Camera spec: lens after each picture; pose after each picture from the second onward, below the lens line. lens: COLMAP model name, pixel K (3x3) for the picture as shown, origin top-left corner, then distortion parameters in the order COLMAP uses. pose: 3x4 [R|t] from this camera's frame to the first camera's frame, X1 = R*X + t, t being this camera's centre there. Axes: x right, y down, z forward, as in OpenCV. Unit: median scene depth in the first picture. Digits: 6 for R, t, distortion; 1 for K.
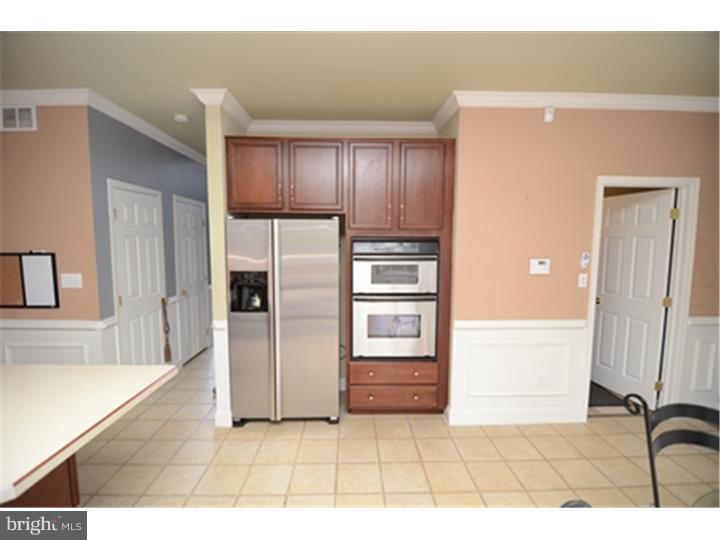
lens RADIAL K [[343.8, 0, 356.4], [0, 343.8, 271.6], [0, 0, 1]] dist [-0.012969, -0.003539]
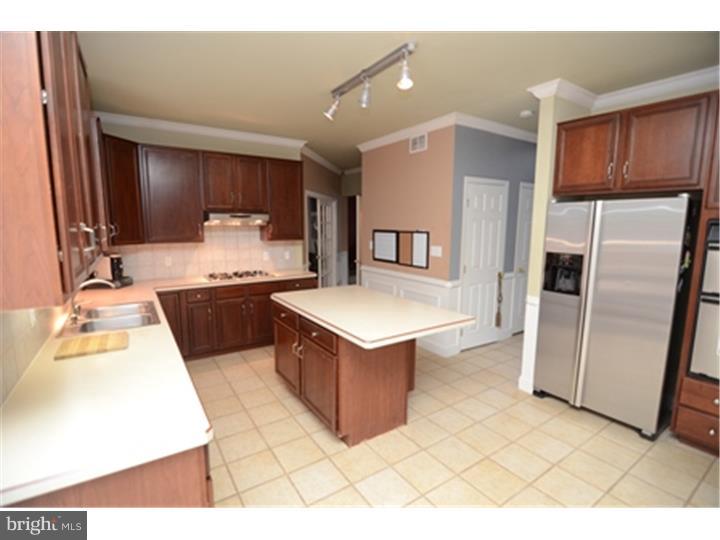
lens RADIAL K [[343.8, 0, 357.5], [0, 343.8, 269.1], [0, 0, 1]] dist [-0.012969, -0.003539]
pose [[0.538133, 0.109012, -0.835780, 0.199590], [-0.074523, 0.993871, 0.081649, 0.007296], [0.839559, 0.018346, 0.542959, -0.068378]]
